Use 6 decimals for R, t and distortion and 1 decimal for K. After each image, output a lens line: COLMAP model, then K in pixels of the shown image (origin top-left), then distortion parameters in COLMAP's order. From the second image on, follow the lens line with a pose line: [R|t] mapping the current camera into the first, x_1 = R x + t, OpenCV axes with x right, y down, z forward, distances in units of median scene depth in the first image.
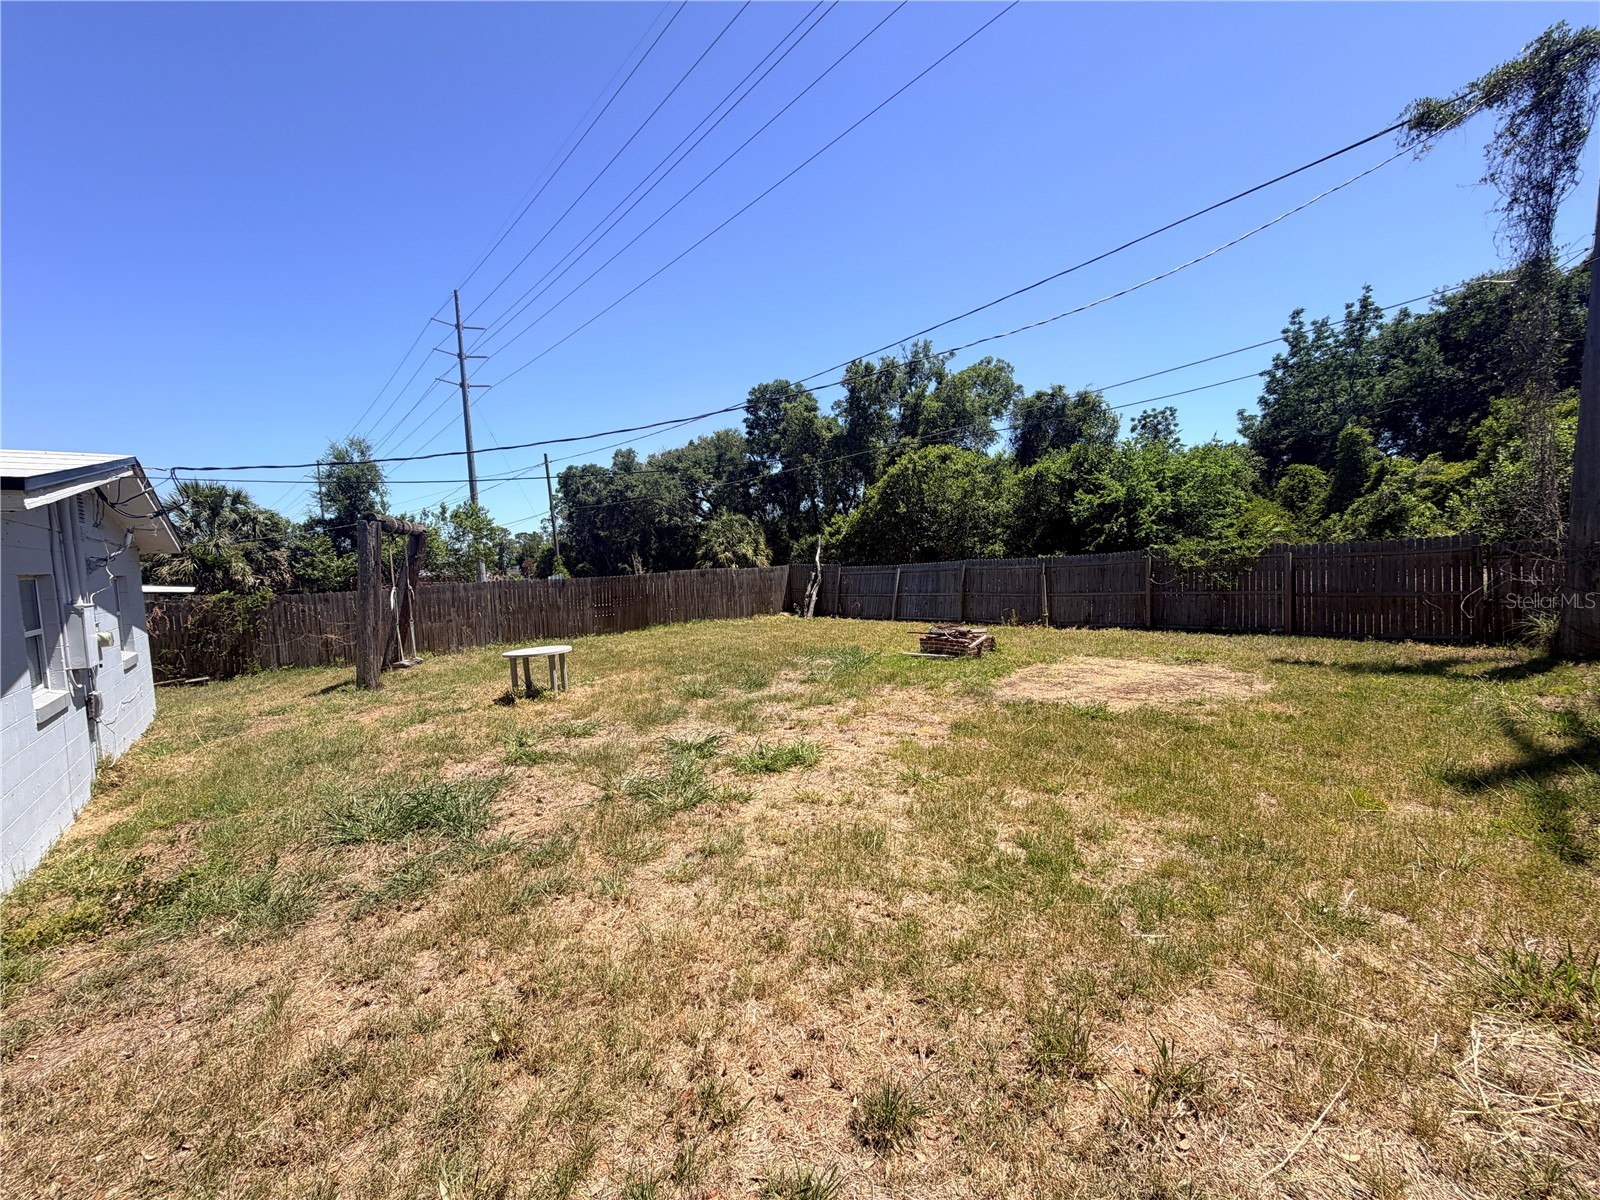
lens RADIAL K [[636.3, 0, 799.8], [0, 636.3, 602.5], [0, 0, 1]] dist [0.000180, -0.000525]
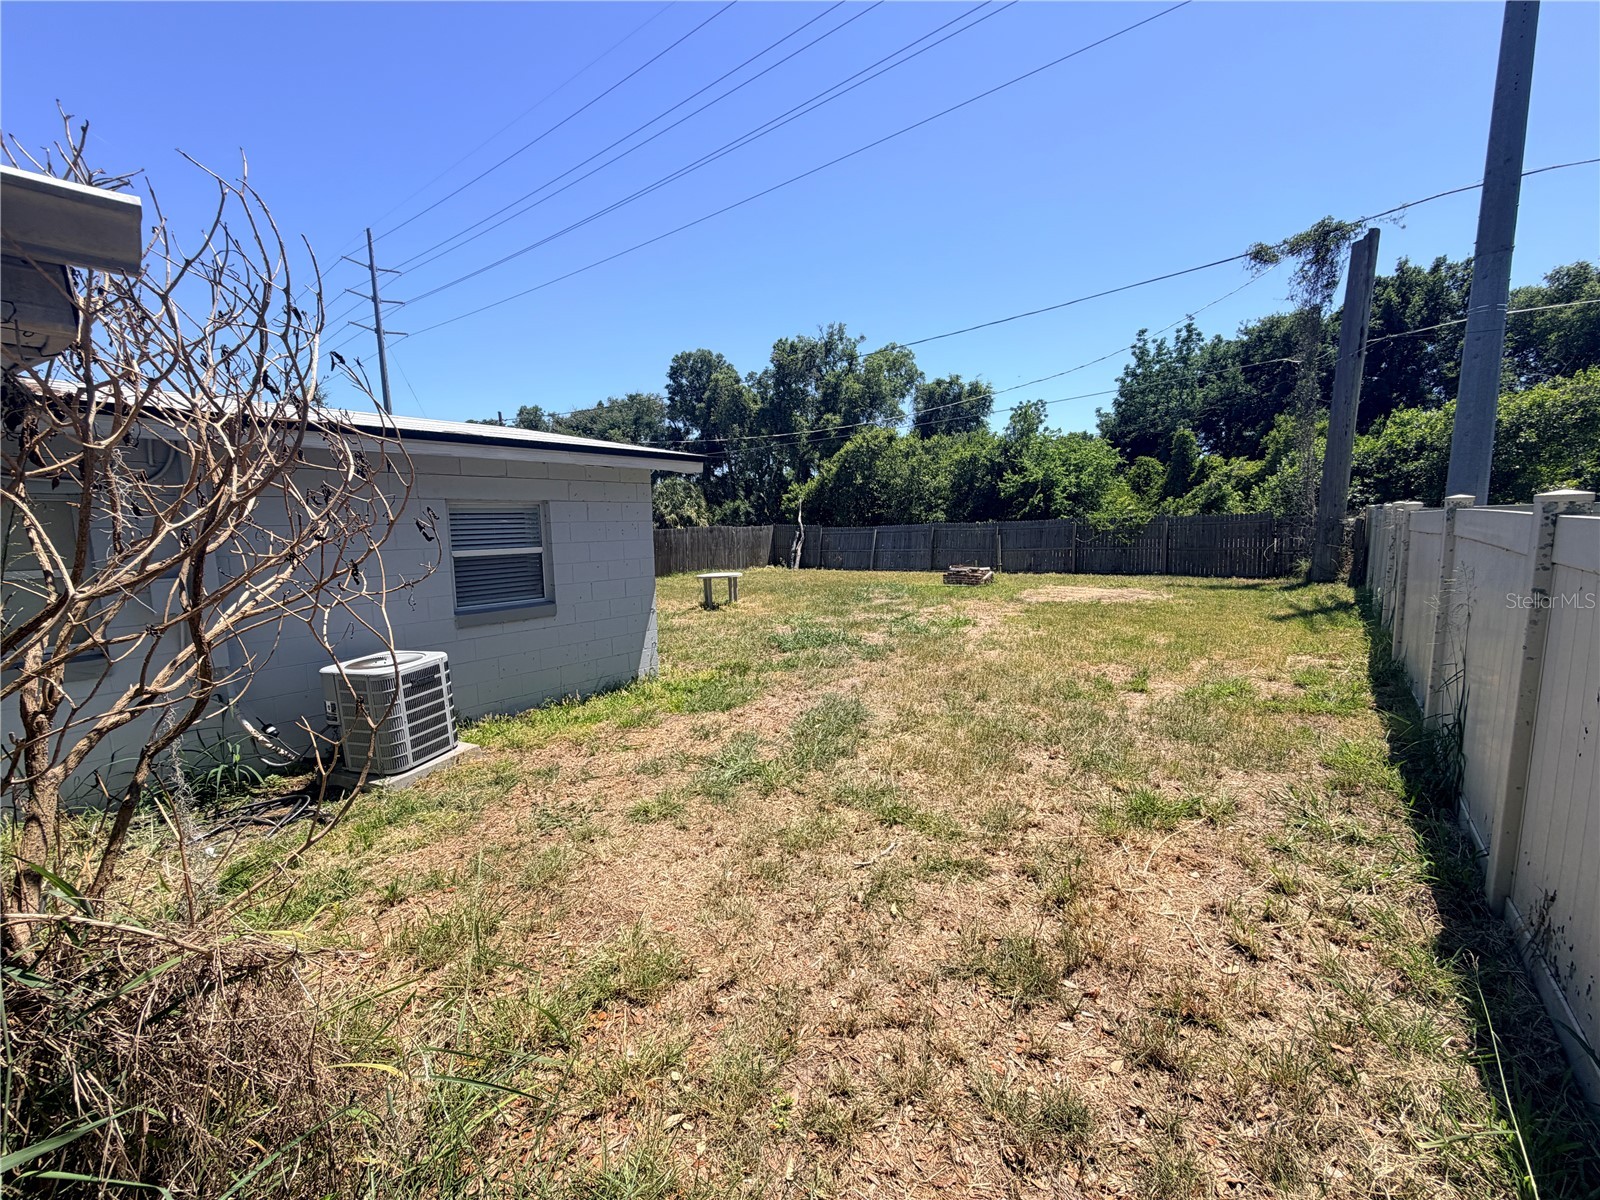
lens RADIAL K [[636.3, 0, 800.3], [0, 636.3, 601.4], [0, 0, 1]] dist [0.000180, -0.000525]
pose [[0.979834, 0.000894, 0.199812, -0.160711], [-0.010380, 0.998867, 0.046434, 0.021216], [-0.199544, -0.047571, 0.978733, -0.131639]]
